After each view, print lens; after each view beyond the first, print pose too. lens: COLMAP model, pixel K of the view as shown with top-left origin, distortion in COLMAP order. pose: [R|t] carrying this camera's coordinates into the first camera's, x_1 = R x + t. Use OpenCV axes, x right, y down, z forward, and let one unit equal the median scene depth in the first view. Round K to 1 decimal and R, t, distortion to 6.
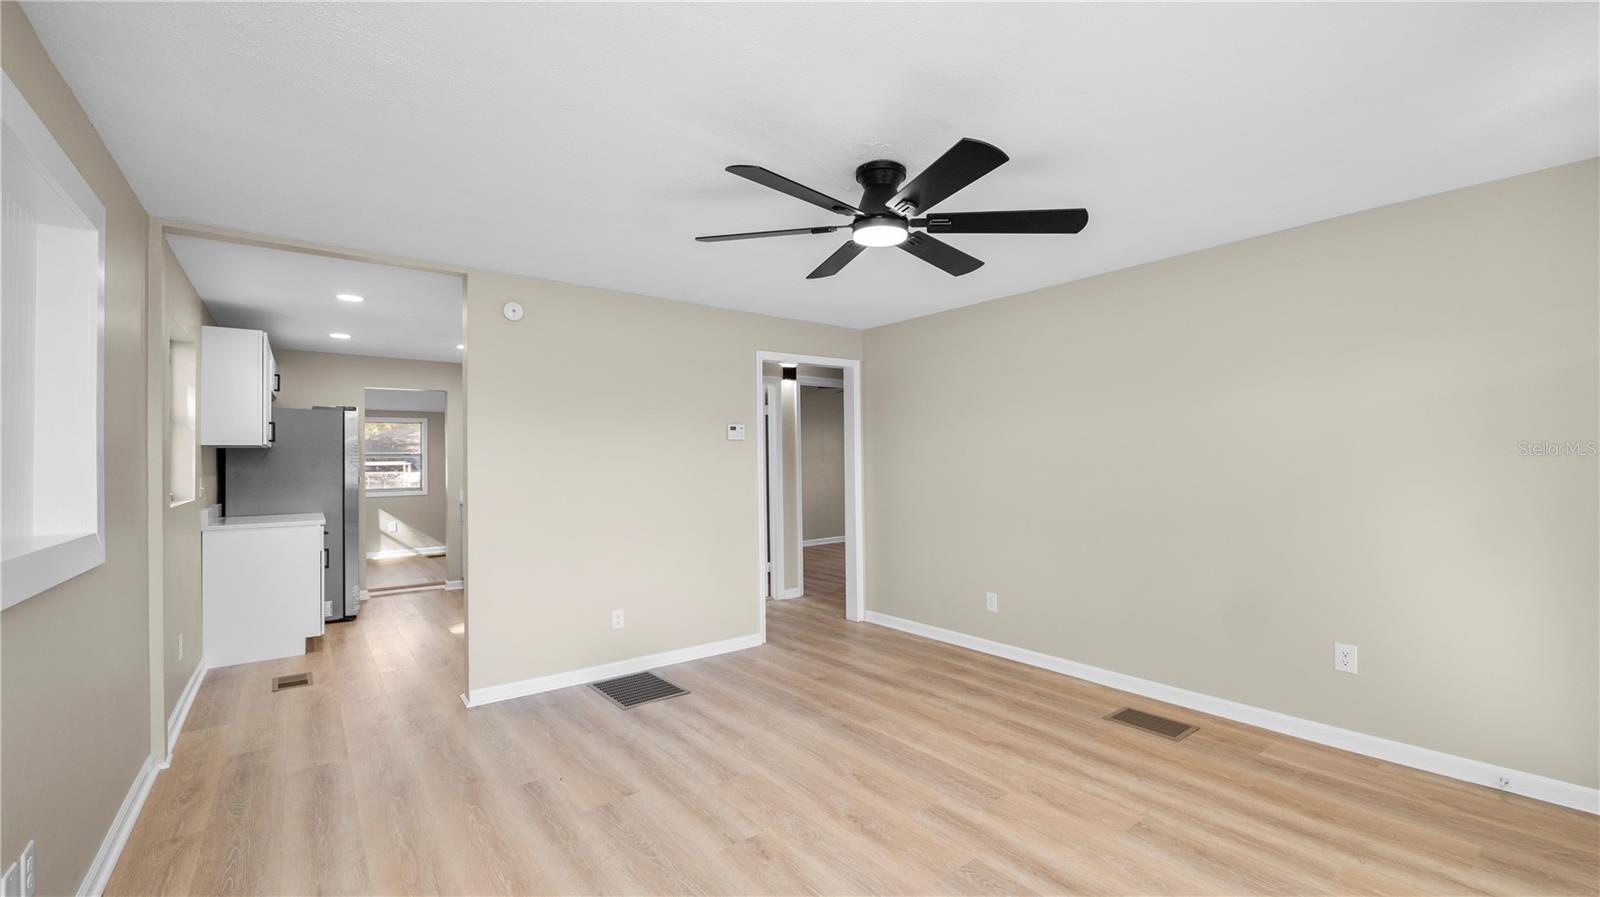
lens RADIAL K [[655.5, 0, 805.0], [0, 655.5, 454.9], [0, 0, 1]] dist [-0.011925, 0.001029]
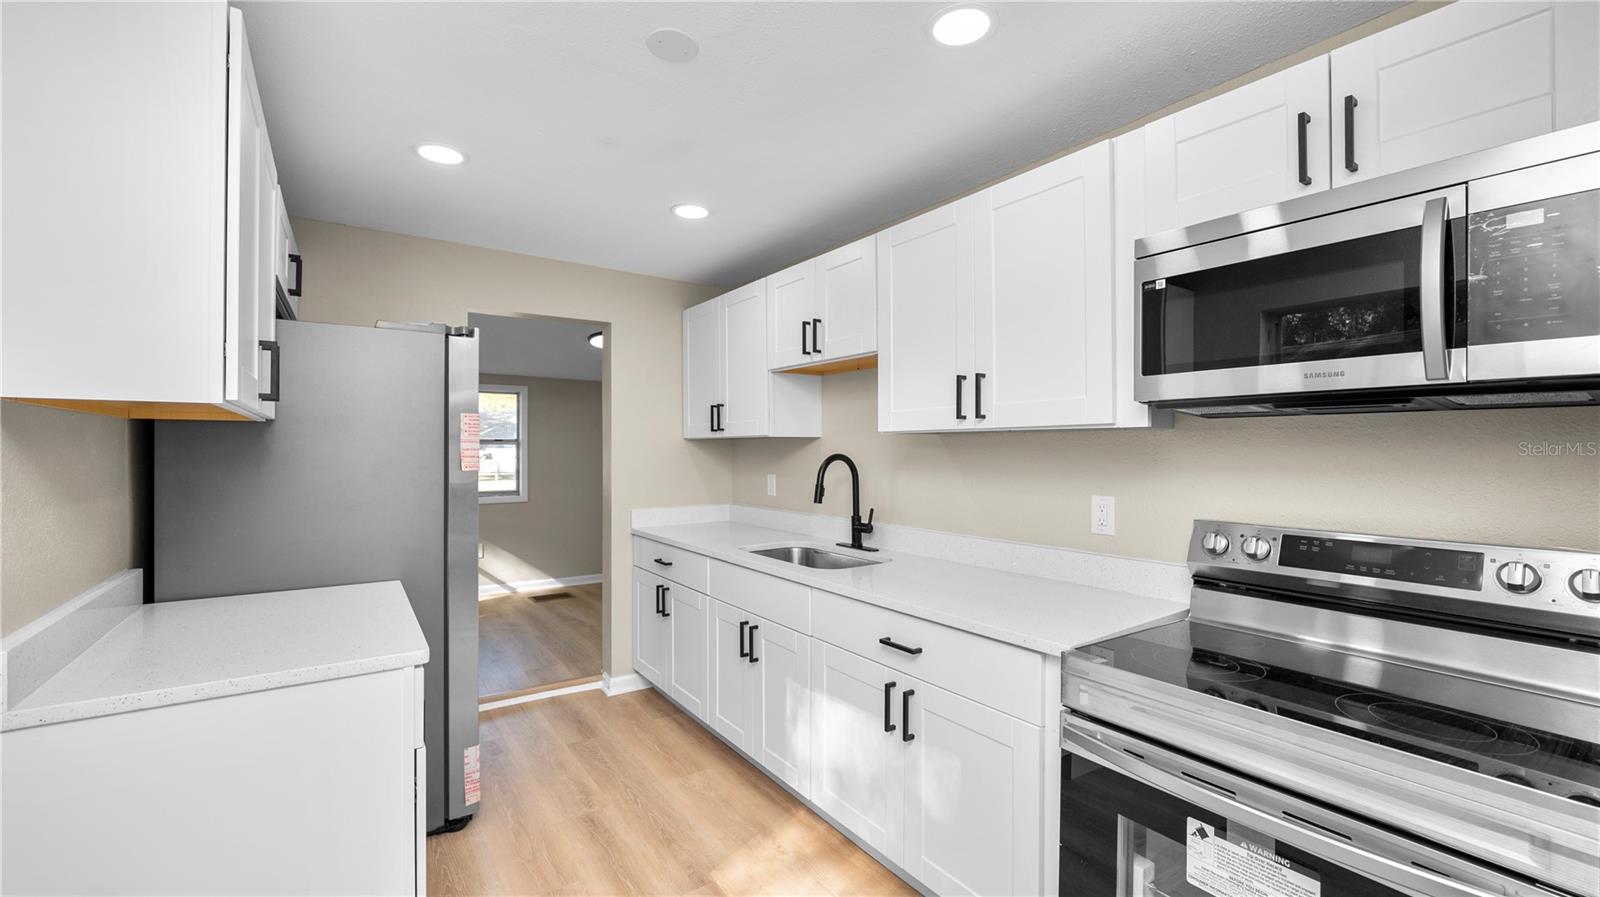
lens RADIAL K [[655.5, 0, 799.7], [0, 655.5, 446.5], [0, 0, 1]] dist [-0.011925, 0.001029]
pose [[0.999113, 0.006193, -0.041646, -0.460967], [-0.006004, 0.999971, 0.004655, 0.000564], [0.041673, -0.004401, 0.999122, 0.586638]]
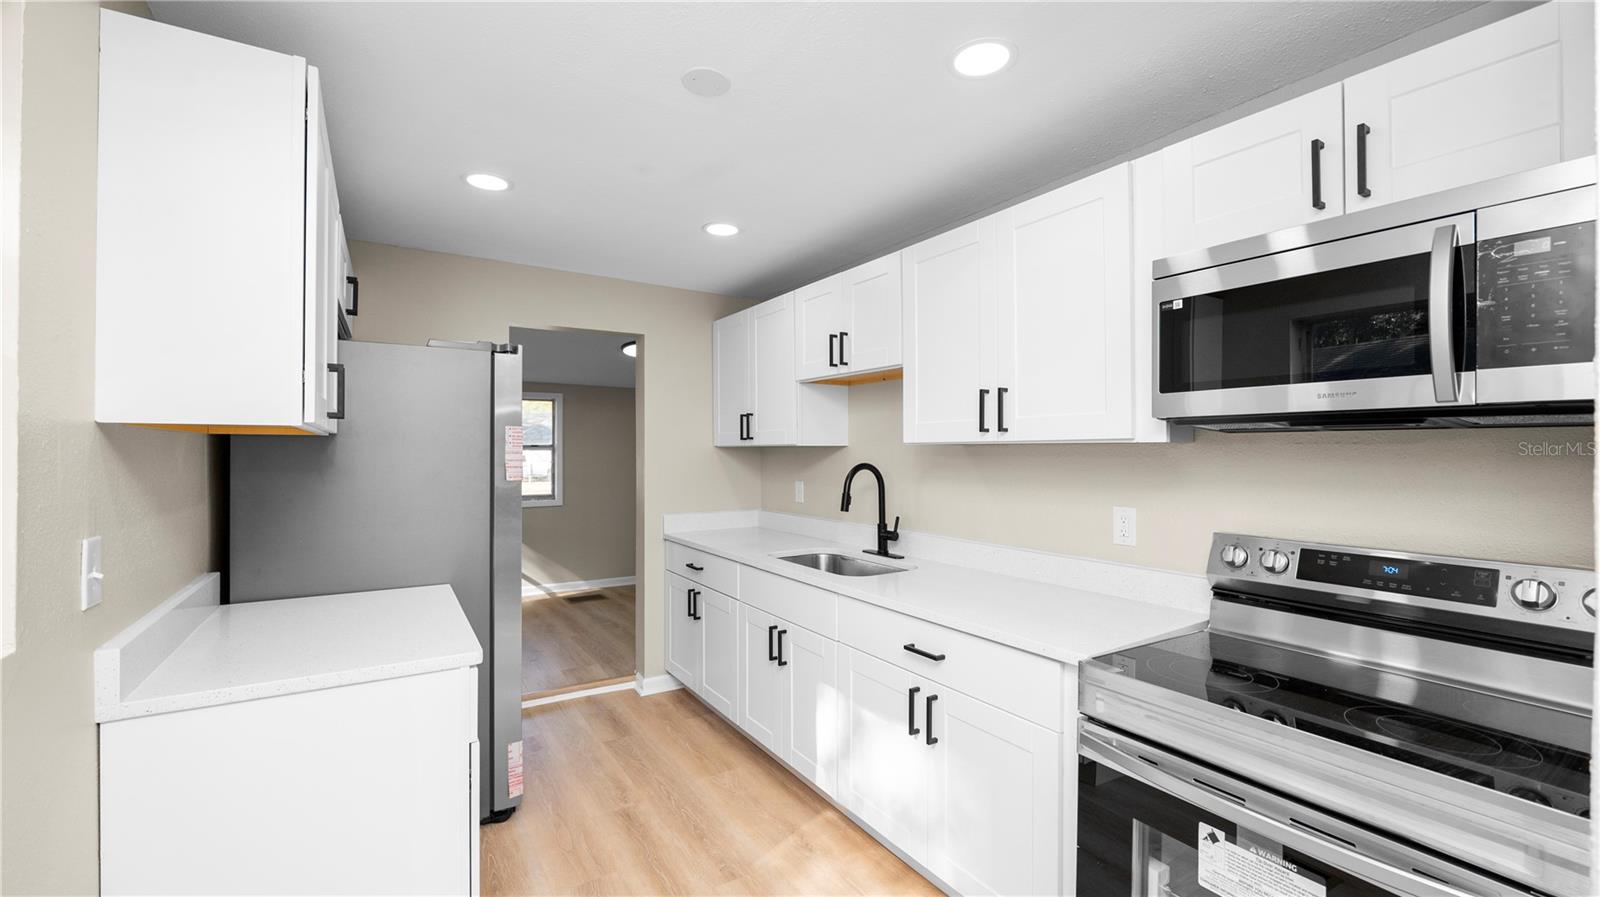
lens RADIAL K [[655.5, 0, 799.5], [0, 655.5, 447.4], [0, 0, 1]] dist [-0.011925, 0.001029]
pose [[0.996452, 0.006203, -0.083933, -0.460026], [-0.005953, 0.999977, 0.003227, -0.005755], [0.083951, -0.002715, 0.996466, 0.571676]]
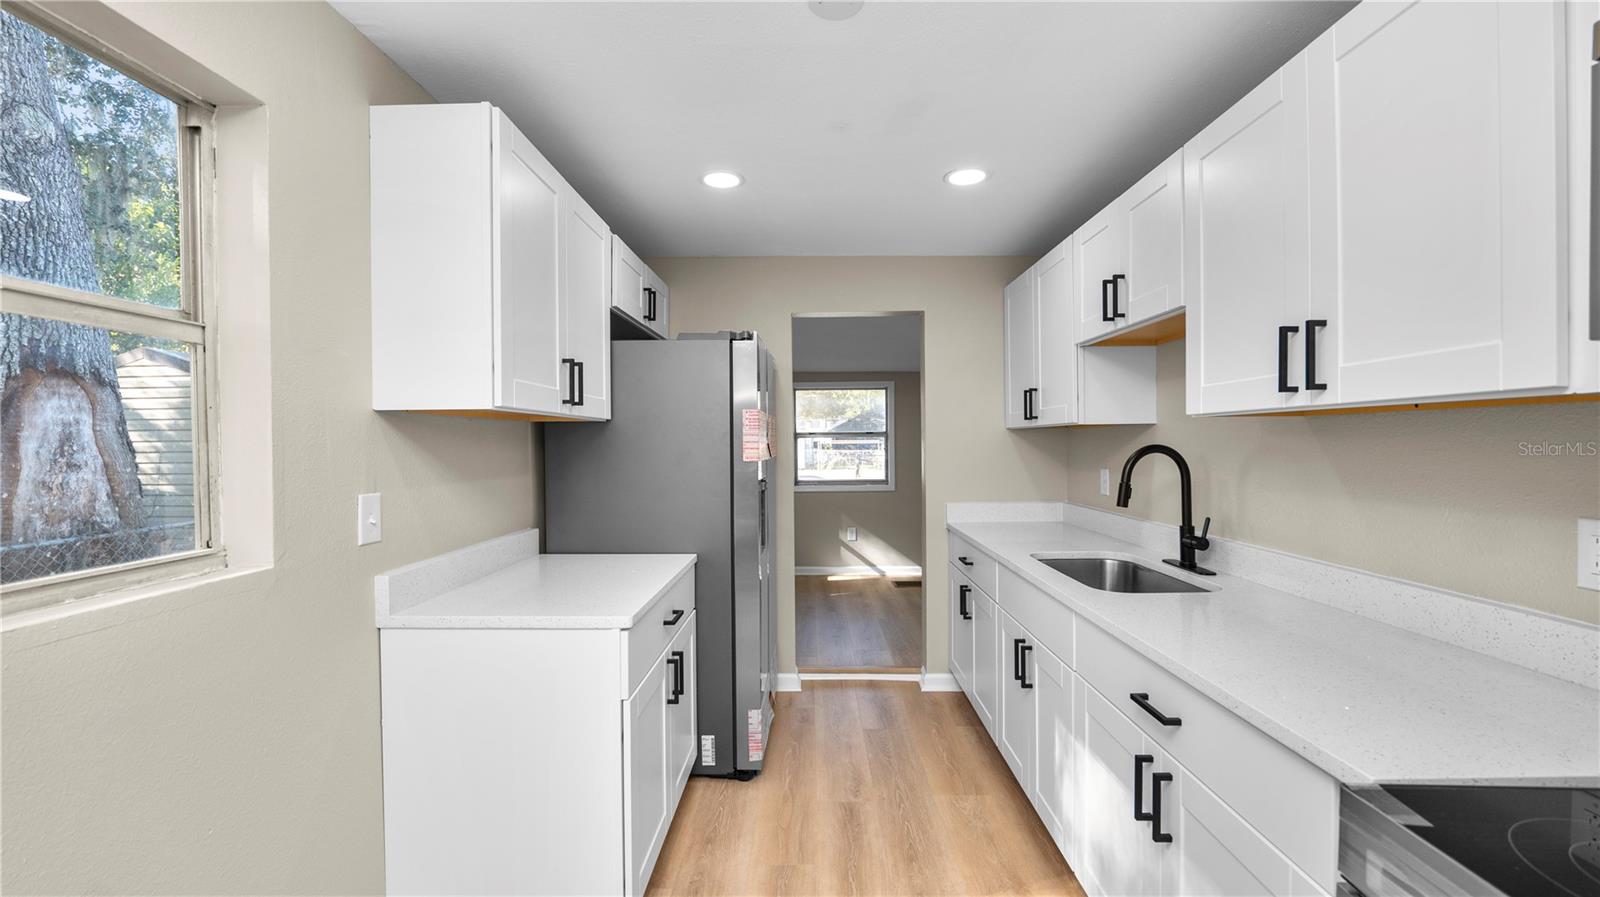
lens RADIAL K [[655.5, 0, 799.0], [0, 655.5, 449.6], [0, 0, 1]] dist [-0.011925, 0.001029]
pose [[0.780534, 0.008044, -0.625061, -0.370667], [0.007452, 0.999726, 0.022171, 0.001105], [0.625069, -0.021963, 0.780261, 0.656980]]
